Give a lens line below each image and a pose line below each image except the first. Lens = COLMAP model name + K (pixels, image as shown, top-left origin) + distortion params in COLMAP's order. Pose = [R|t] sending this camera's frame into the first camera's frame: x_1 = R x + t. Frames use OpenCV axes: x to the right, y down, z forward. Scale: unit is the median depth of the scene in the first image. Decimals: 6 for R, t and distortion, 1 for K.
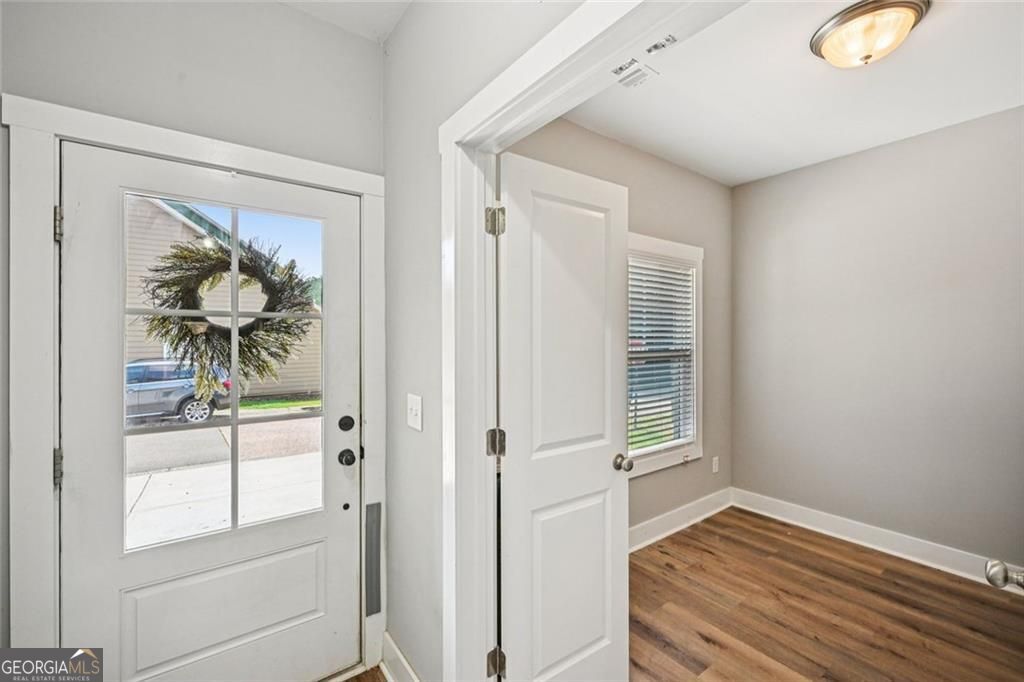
lens RADIAL K [[445.4, 0, 520.2], [0, 445.4, 341.5], [0, 0, 1]] dist [0.023370, -0.001107]
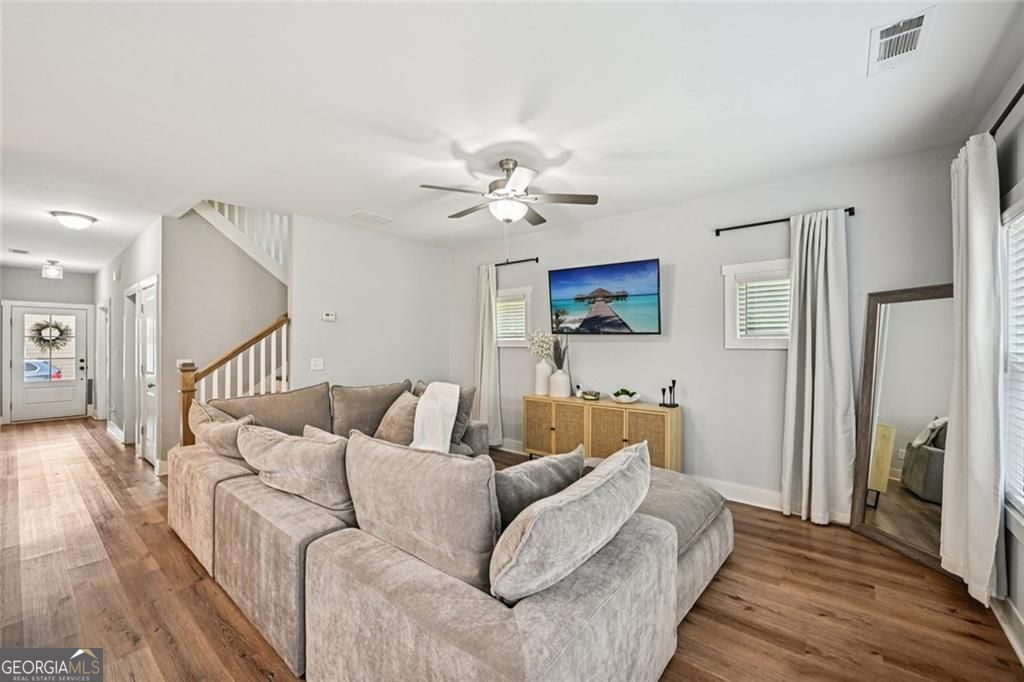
lens RADIAL K [[409.5, 0, 504.6], [0, 409.5, 349.9], [0, 0, 1]] dist [-0.007342, 0.002210]
pose [[0.970601, 0.010789, 0.240453, 2.922224], [-0.013385, 0.999868, 0.009169, -0.021762], [-0.240322, -0.012118, 0.970618, -4.237982]]
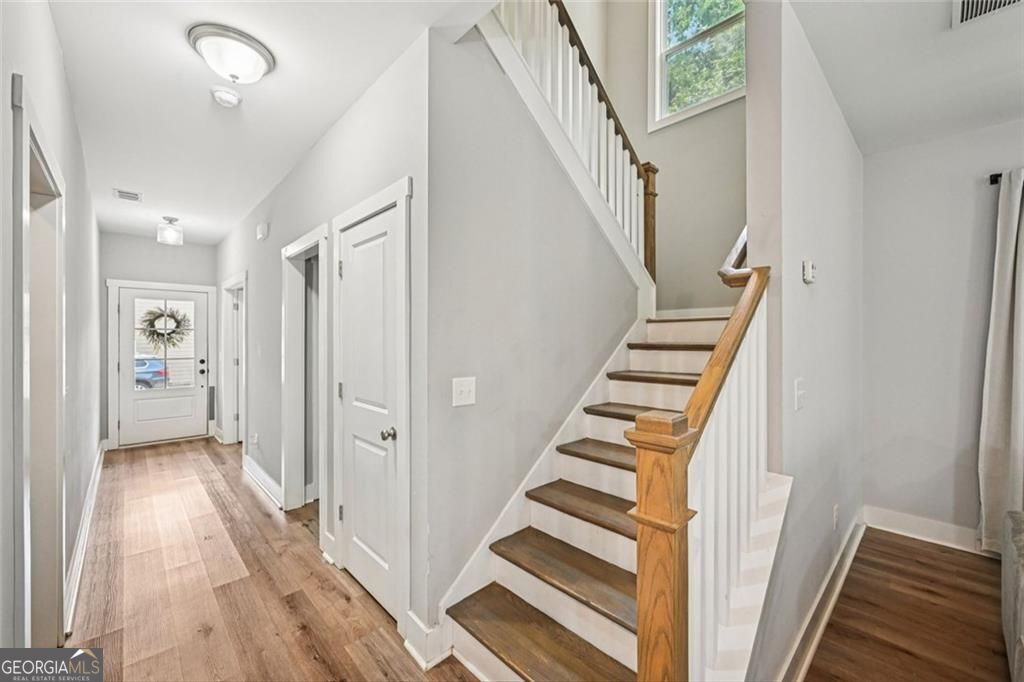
lens RADIAL K [[409.5, 0, 516.5], [0, 409.5, 339.4], [0, 0, 1]] dist [-0.007342, 0.002210]
pose [[0.992085, 0.008058, 0.125310, 1.663878], [-0.008632, 0.999955, 0.004041, -0.015313], [-0.125272, -0.005091, 0.992109, -2.472238]]
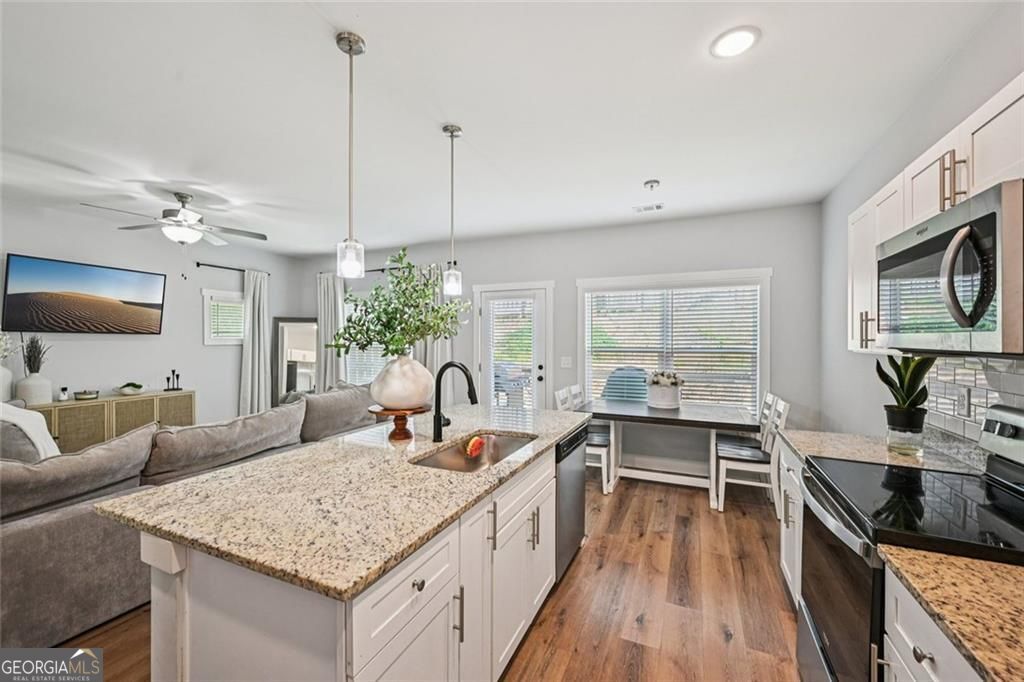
lens RADIAL K [[409.5, 0, 518.8], [0, 409.5, 340.4], [0, 0, 1]] dist [-0.007342, 0.002210]
pose [[-0.493011, 0.010109, 0.869964, 0.797005], [0.012428, 0.999912, -0.004576, -0.014586], [-0.869934, 0.008556, -0.493093, -3.094909]]
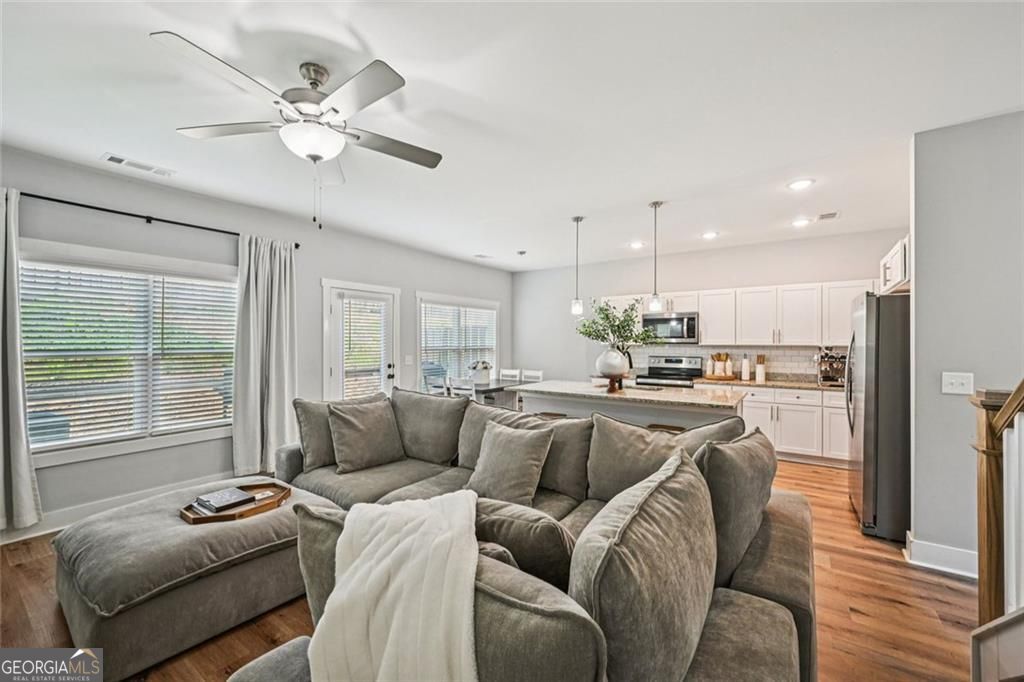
lens RADIAL K [[409.5, 0, 510.9], [0, 409.5, 341.2], [0, 0, 1]] dist [-0.007342, 0.002210]
pose [[-0.948093, 0.012972, -0.317728, 3.177168], [0.010689, 0.999903, 0.008928, -0.043063], [0.317813, 0.005069, -0.948140, -1.476330]]
